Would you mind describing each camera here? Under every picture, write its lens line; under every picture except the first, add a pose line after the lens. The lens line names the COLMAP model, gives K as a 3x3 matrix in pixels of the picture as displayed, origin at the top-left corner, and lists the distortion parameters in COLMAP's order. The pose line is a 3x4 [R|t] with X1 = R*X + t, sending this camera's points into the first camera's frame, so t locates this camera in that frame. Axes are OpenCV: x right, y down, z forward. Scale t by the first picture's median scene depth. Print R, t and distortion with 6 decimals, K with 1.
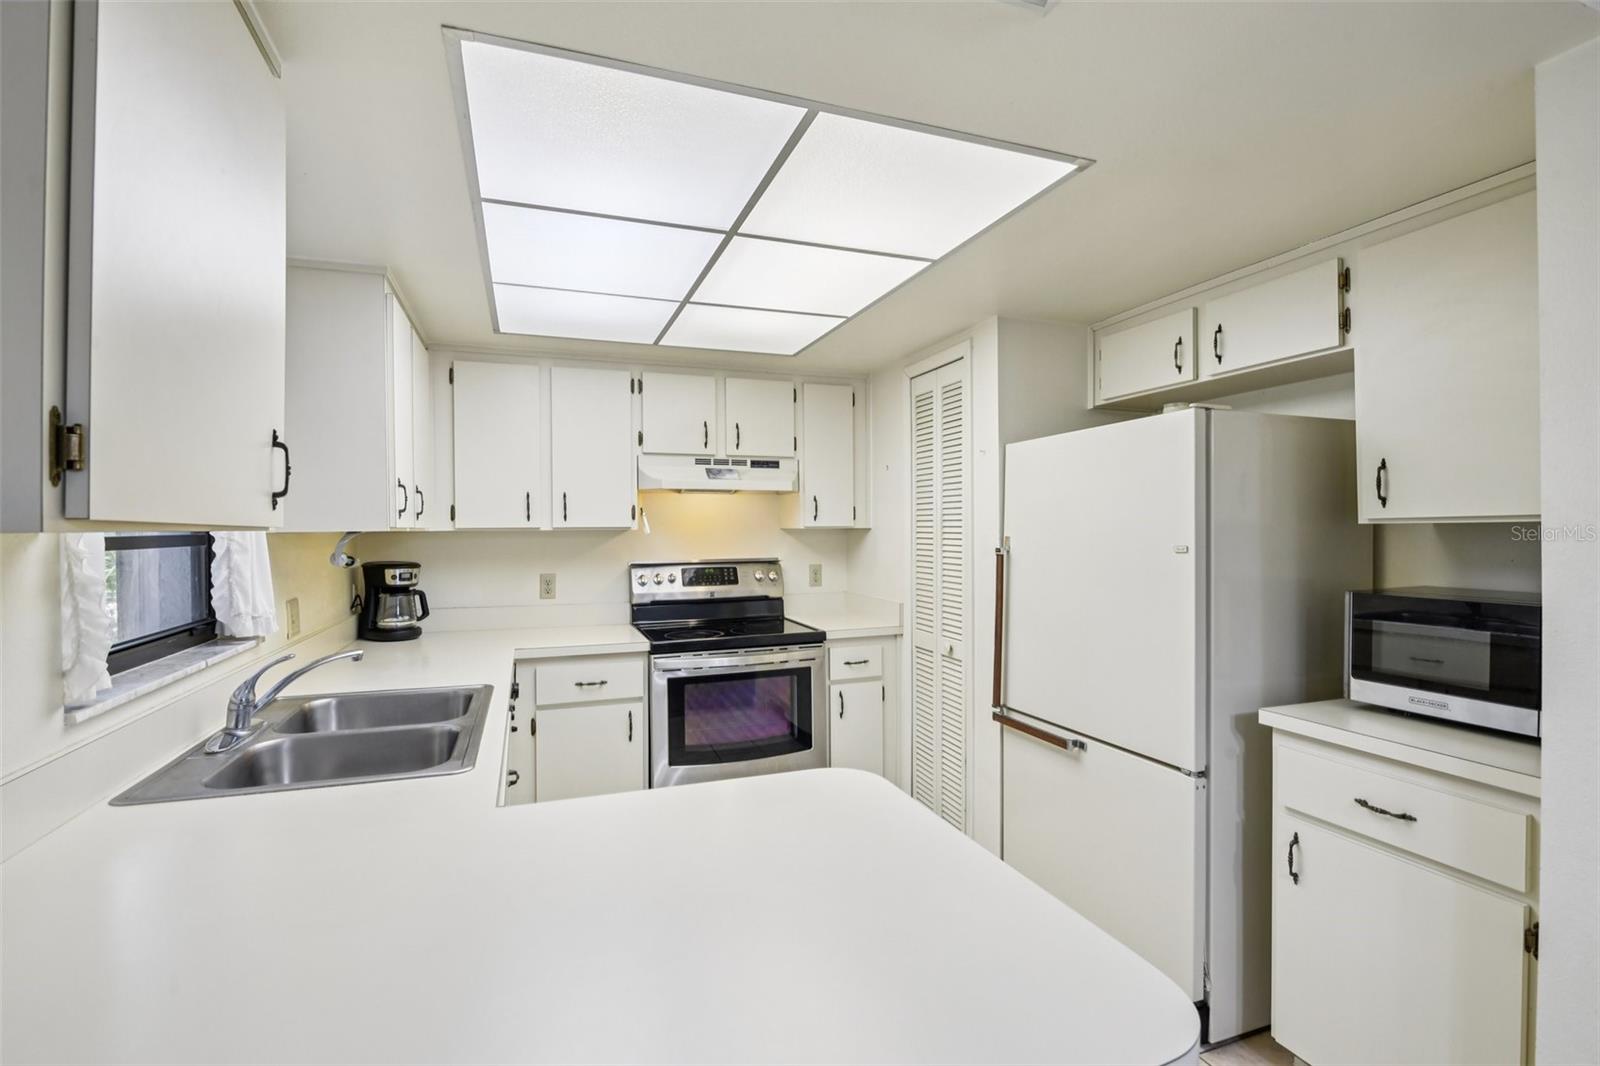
lens RADIAL K [[746.1, 0, 800.0], [0, 746.1, 533.0], [0, 0, 1]] dist [0.000896, -0.000171]
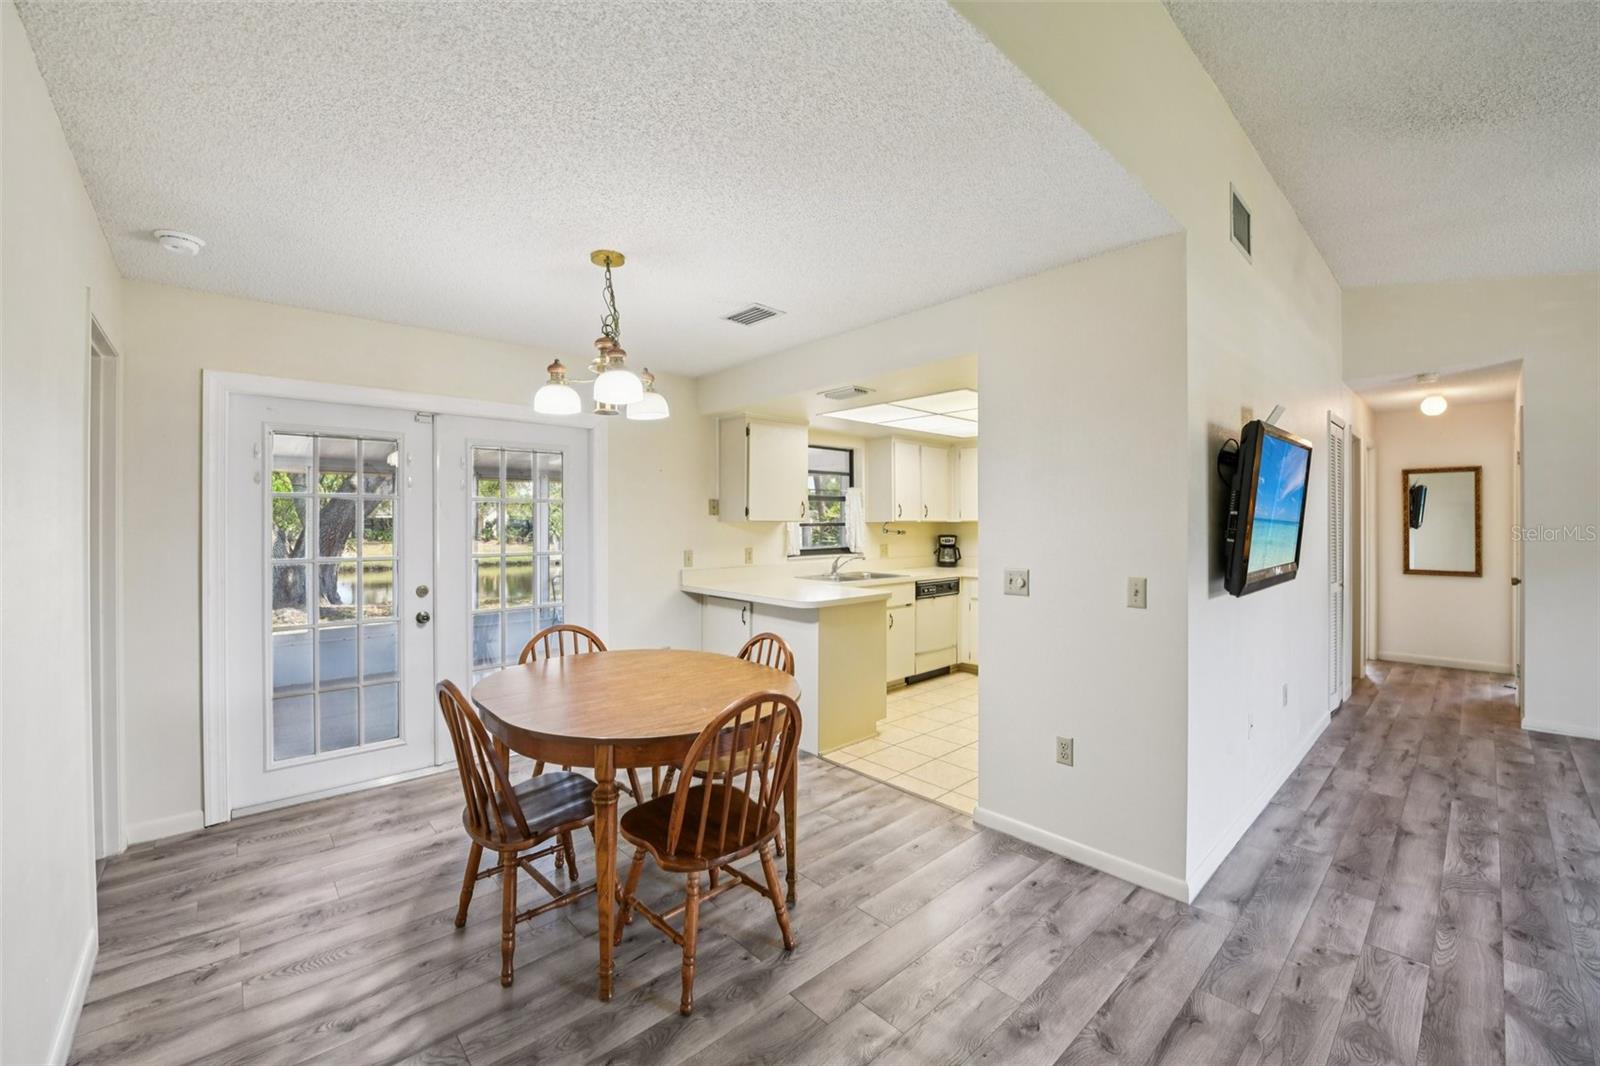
lens RADIAL K [[640.1, 0, 802.4], [0, 640.1, 519.0], [0, 0, 1]] dist [-0.019932, -0.000217]
pose [[0.380051, -0.000418, -0.924965, 1.125555], [-0.004746, 0.999986, -0.002402, -0.004682], [0.924953, 0.005303, 0.380043, -0.208075]]
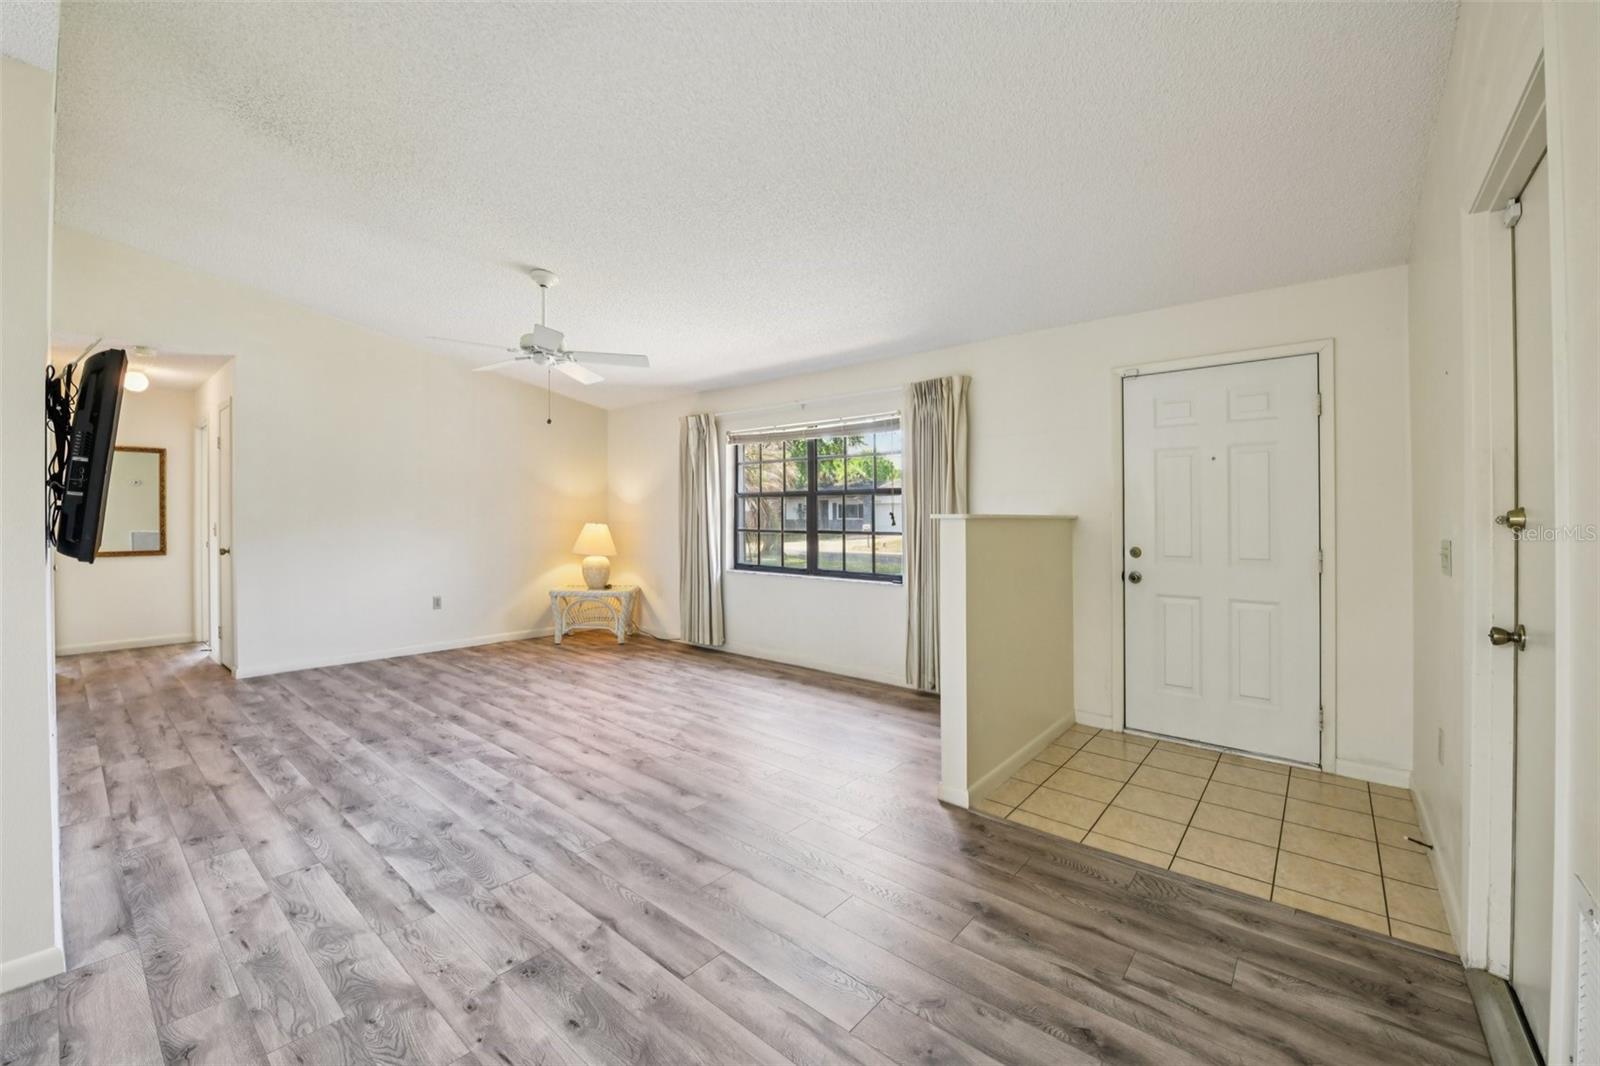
lens RADIAL K [[642.0, 0, 809.7], [0, 642.0, 505.9], [0, 0, 1]] dist [-0.039378, 0.003657]
pose [[0.862380, 0.019109, 0.505901, 0.936831], [-0.006650, 0.999629, -0.026423, 0.037914], [-0.506218, 0.019422, 0.862187, -0.280962]]
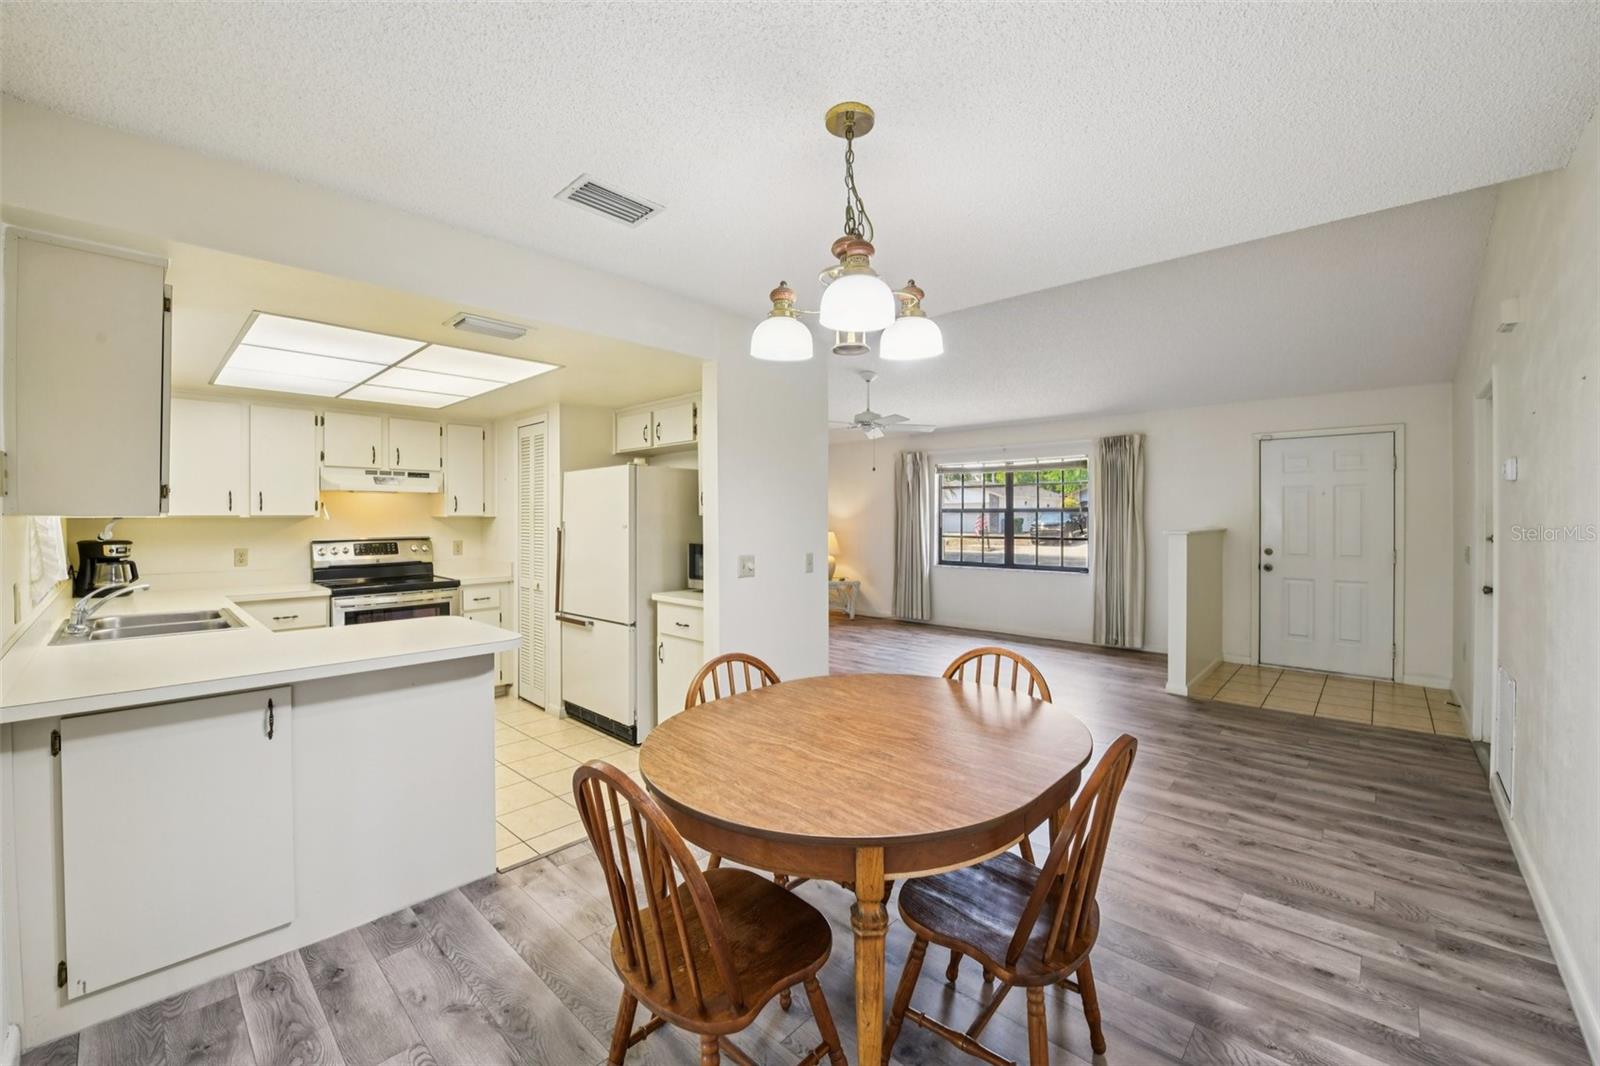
lens RADIAL K [[640.1, 0, 802.4], [0, 640.1, 519.0], [0, 0, 1]] dist [-0.019932, -0.000217]
pose [[0.889164, 0.002415, 0.457583, 0.062307], [-0.000238, 0.999988, -0.004815, 0.004890], [-0.457589, 0.004173, 0.889154, -0.571224]]
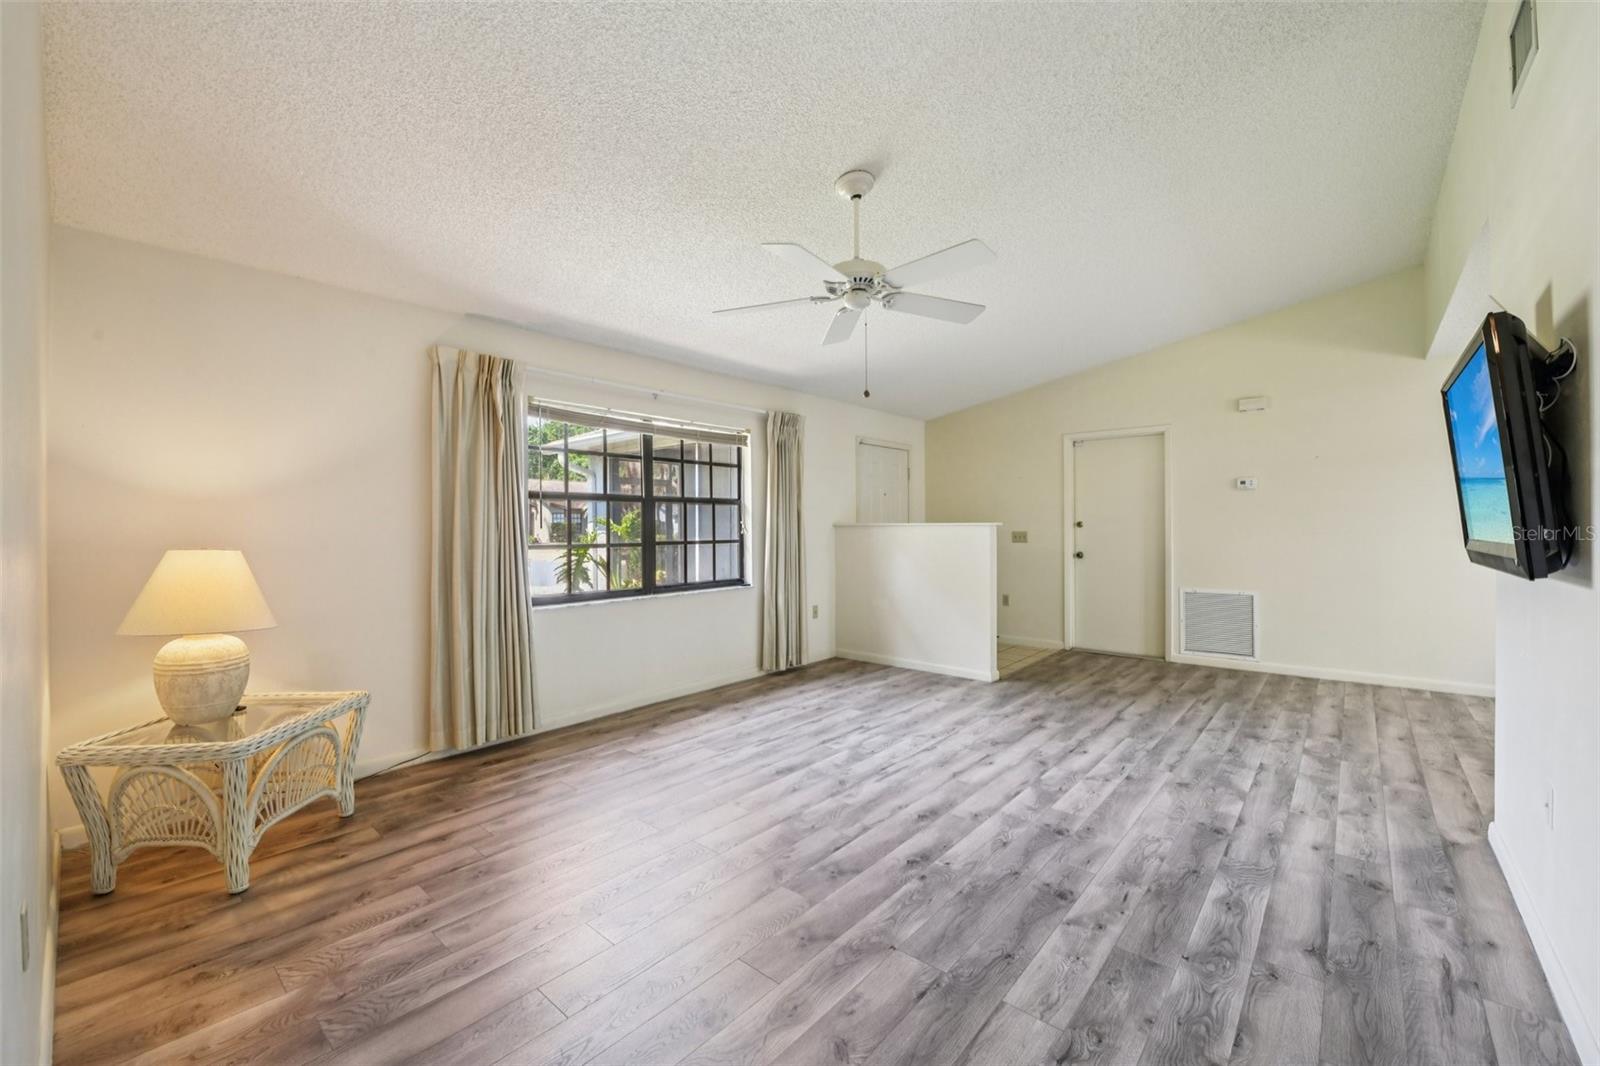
lens RADIAL K [[655.4, 0, 761.2], [0, 655.4, 513.8], [0, 0, 1]] dist [-0.017993, 0.000249]
pose [[-0.455134, 0.015293, 0.890292, 0.422119], [0.010176, 0.999877, -0.011973, 0.015579], [-0.890365, 0.003611, -0.455233, 1.431121]]
